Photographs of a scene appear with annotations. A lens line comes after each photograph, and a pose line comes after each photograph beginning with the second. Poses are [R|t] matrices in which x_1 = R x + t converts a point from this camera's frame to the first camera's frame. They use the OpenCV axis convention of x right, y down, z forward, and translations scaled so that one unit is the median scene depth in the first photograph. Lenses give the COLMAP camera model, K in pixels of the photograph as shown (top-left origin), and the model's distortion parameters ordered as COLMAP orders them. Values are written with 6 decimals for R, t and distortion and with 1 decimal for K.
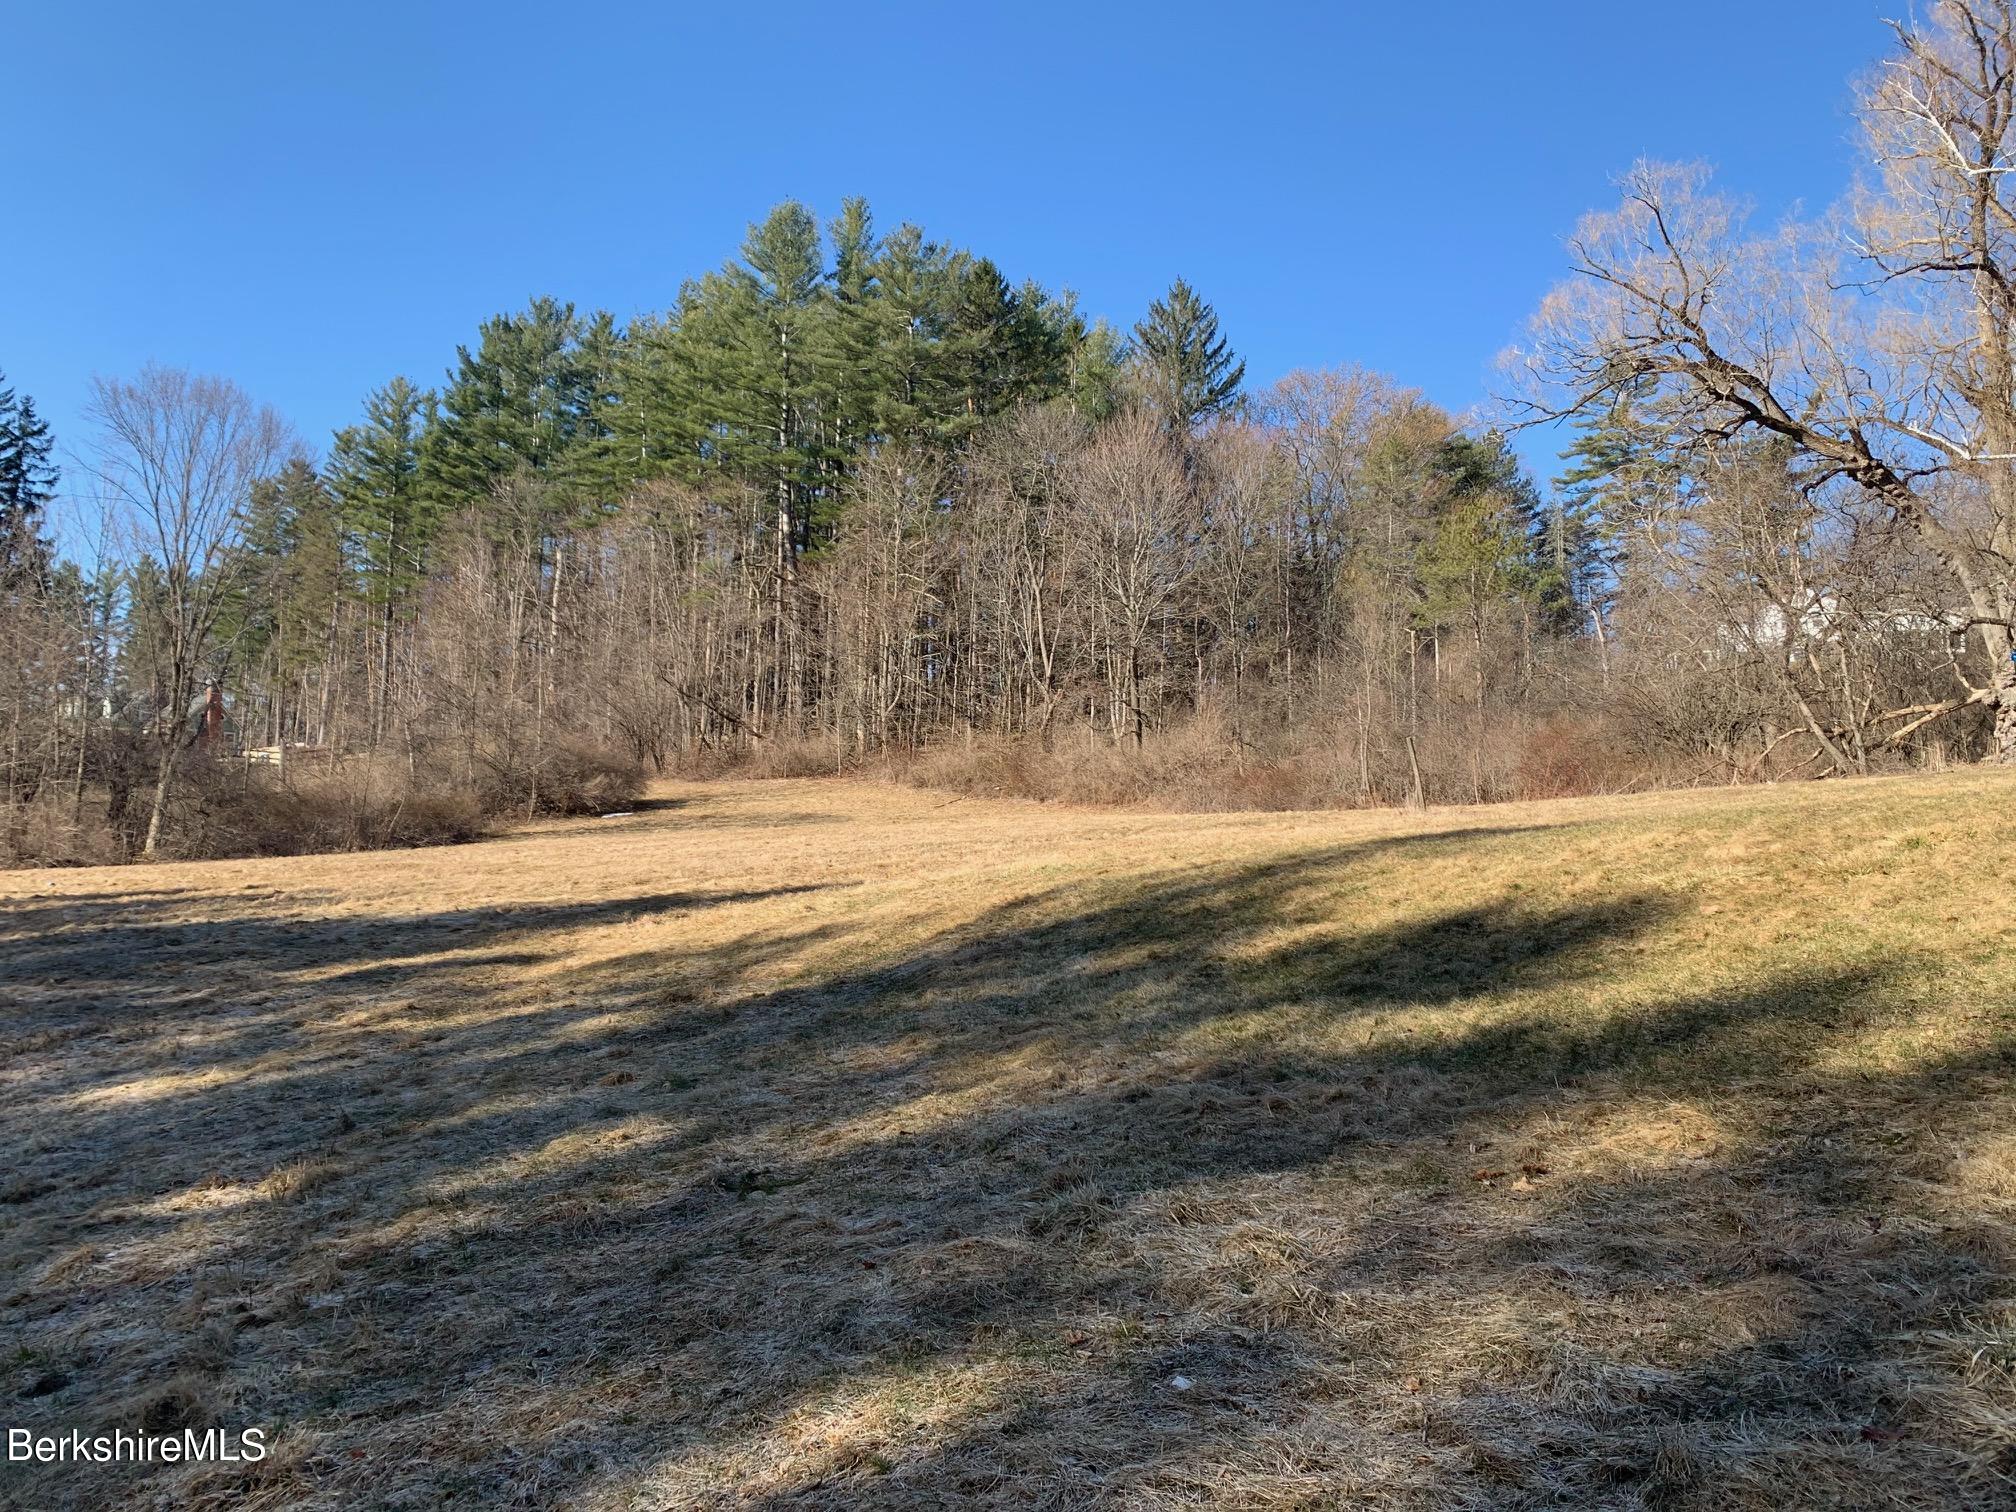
lens RADIAL K [[1503.9, 0, 1008.0], [0, 1503.9, 756.0], [0, 0, 1]] dist [0.090136, -0.168996]
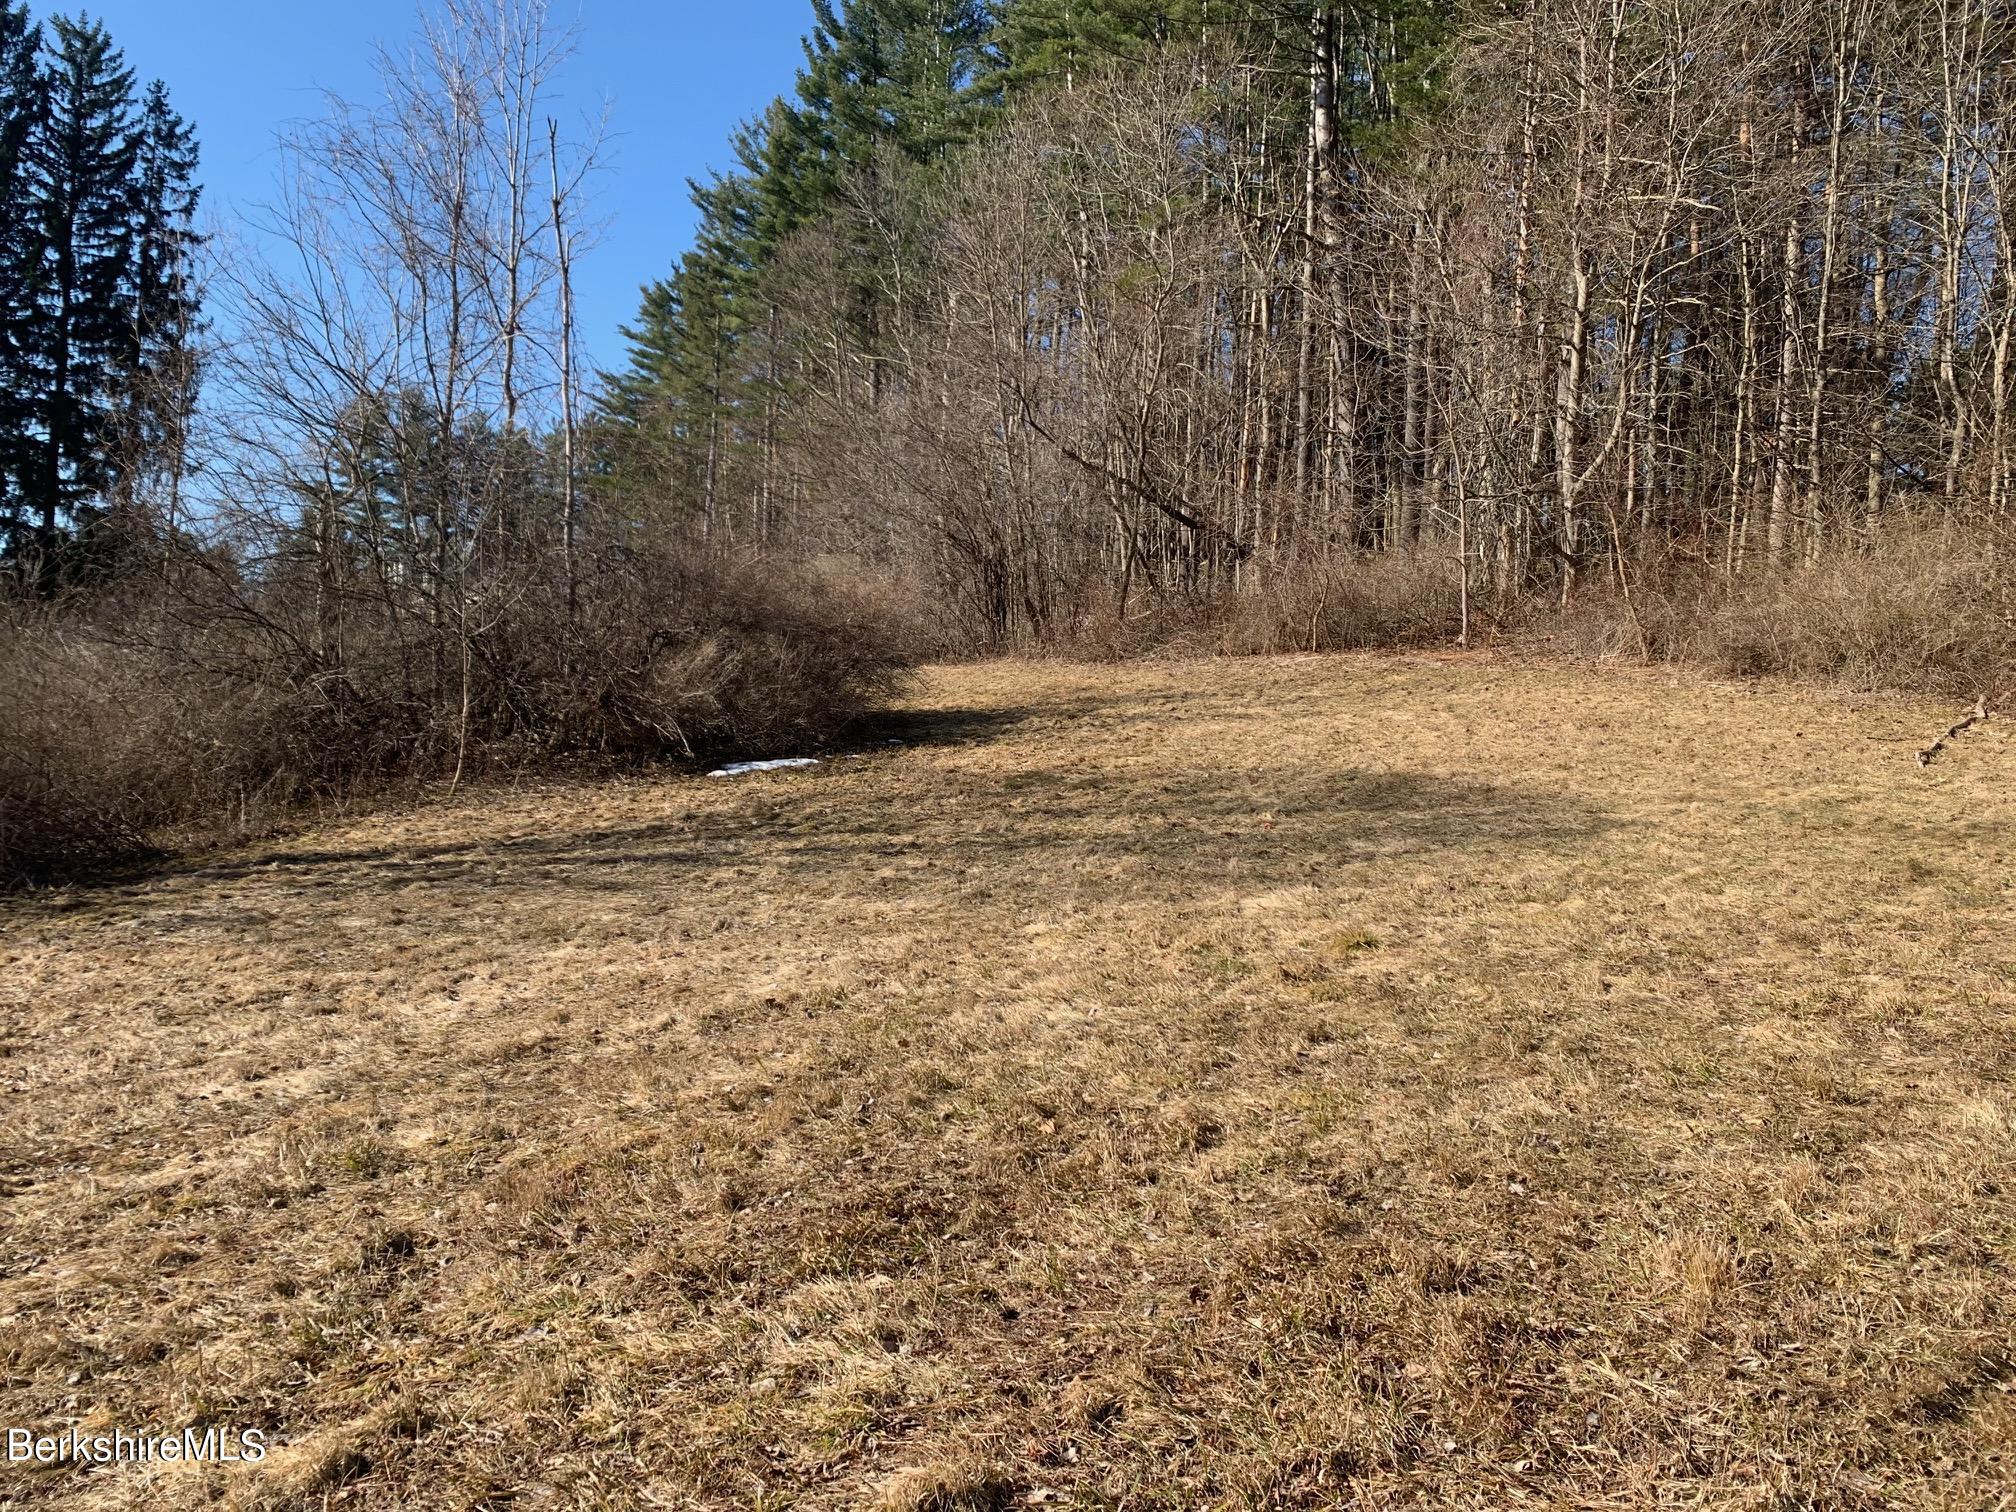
lens RADIAL K [[1560.2, 0, 1008.0], [0, 1560.2, 756.0], [0, 0, 1]] dist [0.009979, 0.004976]
pose [[0.941851, 0.015425, -0.335675, -0.097052], [0.008632, 0.997506, 0.070059, 0.013813], [0.335919, -0.068883, 0.939369, 0.663425]]
